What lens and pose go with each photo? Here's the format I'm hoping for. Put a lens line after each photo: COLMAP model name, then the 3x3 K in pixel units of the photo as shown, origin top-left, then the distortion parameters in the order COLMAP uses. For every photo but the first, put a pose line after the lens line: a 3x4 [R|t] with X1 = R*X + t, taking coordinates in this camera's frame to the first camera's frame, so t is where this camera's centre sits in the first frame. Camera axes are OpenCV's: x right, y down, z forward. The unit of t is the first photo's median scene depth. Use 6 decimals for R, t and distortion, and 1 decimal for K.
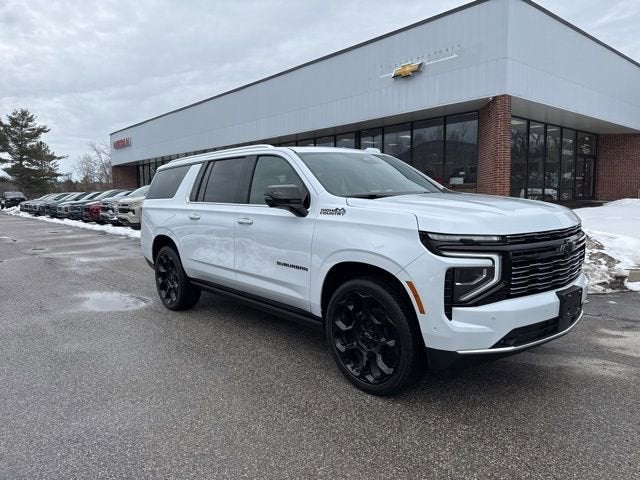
lens RADIAL K [[450.7, 0, 322.6], [0, 450.7, 238.1], [0, 0, 1]] dist [0.044055, -0.047173]
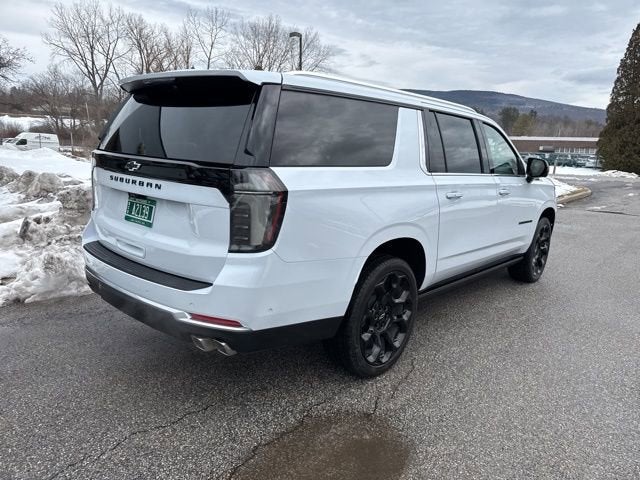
lens RADIAL K [[456.4, 0, 322.4], [0, 456.4, 238.7], [0, 0, 1]] dist [0.031133, -0.032269]
pose [[-0.131839, -0.178227, 0.975117, -1.101199], [0.046906, 0.981480, 0.185732, -0.139782], [-0.990161, 0.070225, -0.121038, 1.488446]]
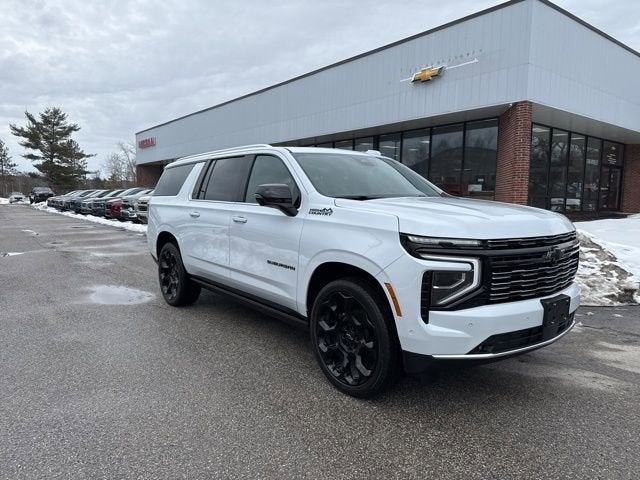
lens RADIAL K [[450.9, 0, 322.6], [0, 450.9, 241.1], [0, 0, 1]] dist [0.047012, -0.054630]
pose [[0.998387, 0.032799, -0.046339, 0.059709], [-0.032918, 0.999456, -0.001805, 0.006385], [0.046255, 0.003328, 0.998924, 0.000941]]
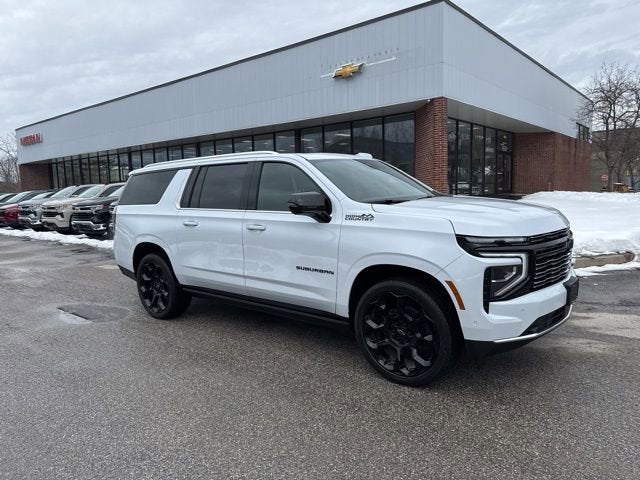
lens RADIAL K [[450.7, 0, 322.6], [0, 450.7, 238.1], [0, 0, 1]] dist [0.044055, -0.047173]
pose [[0.985763, -0.034111, 0.164642, -0.186800], [0.032523, 0.999395, 0.012336, -0.020412], [-0.164964, -0.006806, 0.986276, -0.023186]]
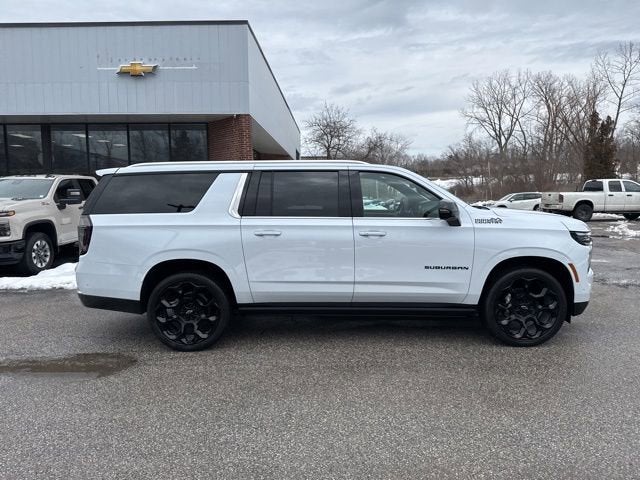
lens RADIAL K [[450.9, 0, 322.6], [0, 450.9, 241.1], [0, 0, 1]] dist [0.047012, -0.054630]
pose [[0.663672, -0.065874, 0.745117, -1.011104], [0.070347, 0.997197, 0.025502, -0.053871], [-0.744708, 0.035492, 0.666446, 0.375728]]
